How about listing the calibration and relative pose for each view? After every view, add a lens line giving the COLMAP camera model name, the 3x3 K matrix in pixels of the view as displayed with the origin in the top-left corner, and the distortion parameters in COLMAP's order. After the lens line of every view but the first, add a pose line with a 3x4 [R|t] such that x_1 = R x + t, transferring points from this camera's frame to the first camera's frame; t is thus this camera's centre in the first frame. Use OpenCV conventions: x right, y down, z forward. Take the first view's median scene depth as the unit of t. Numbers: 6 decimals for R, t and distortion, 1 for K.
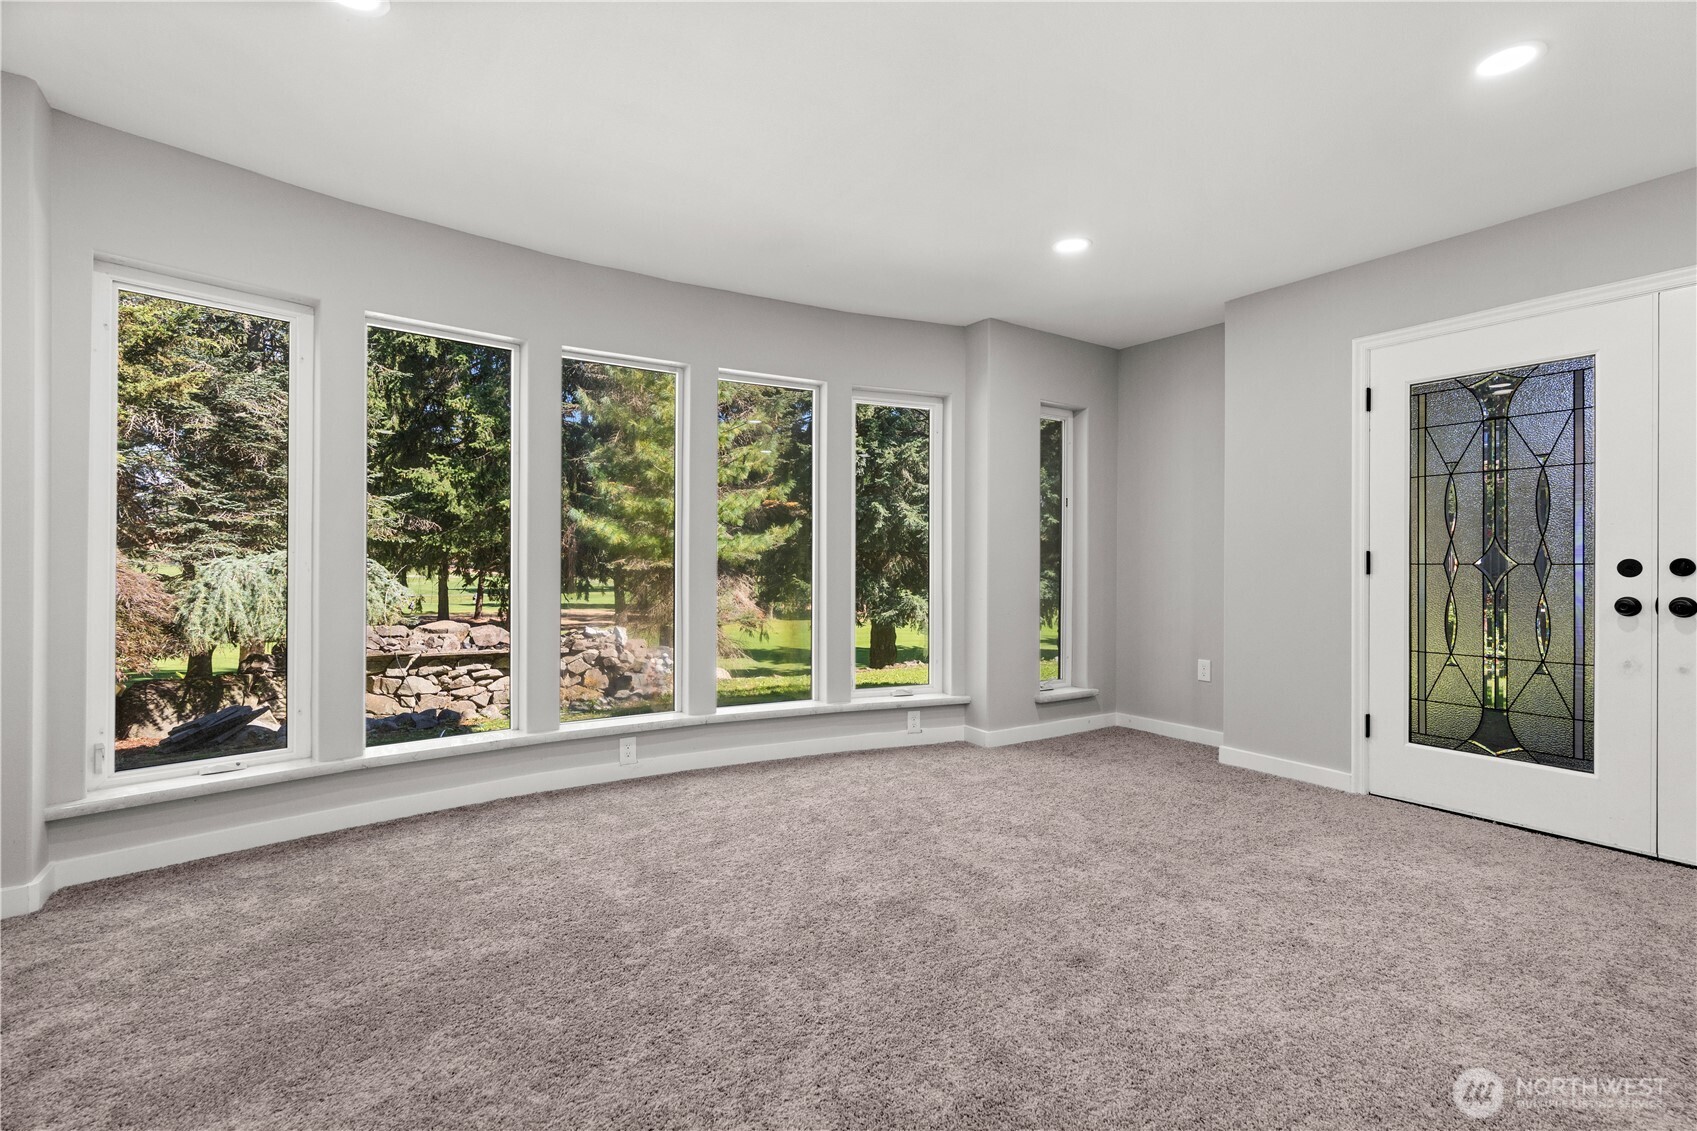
lens RADIAL K [[781.7, 0, 833.8], [0, 781.7, 563.8], [0, 0, 1]] dist [0.000769, 0.000044]
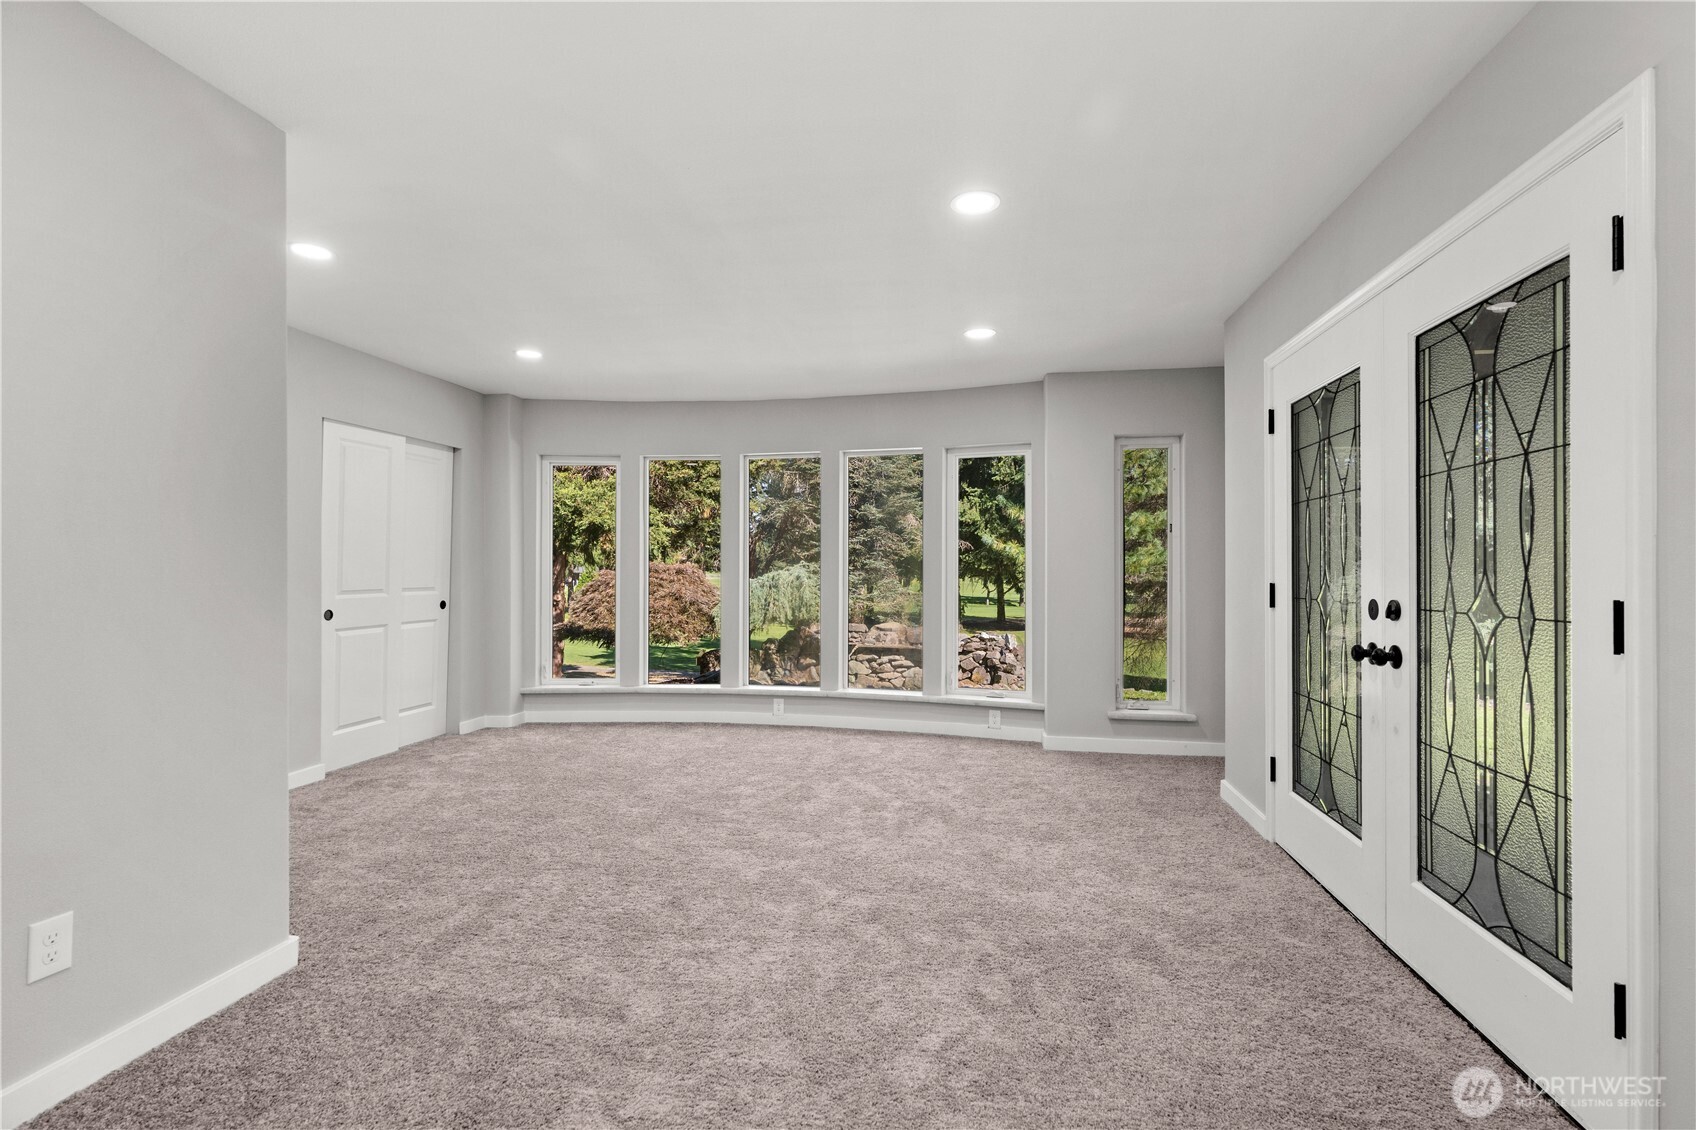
lens RADIAL K [[781.2, 0, 851.4], [0, 781.2, 568.9], [0, 0, 1]] dist [0.000769, 0.000044]
pose [[0.713821, -0.007717, -0.700286, 0.754586], [0.004753, 0.999970, -0.006175, -0.021632], [0.700312, 0.001080, 0.713836, -0.012847]]
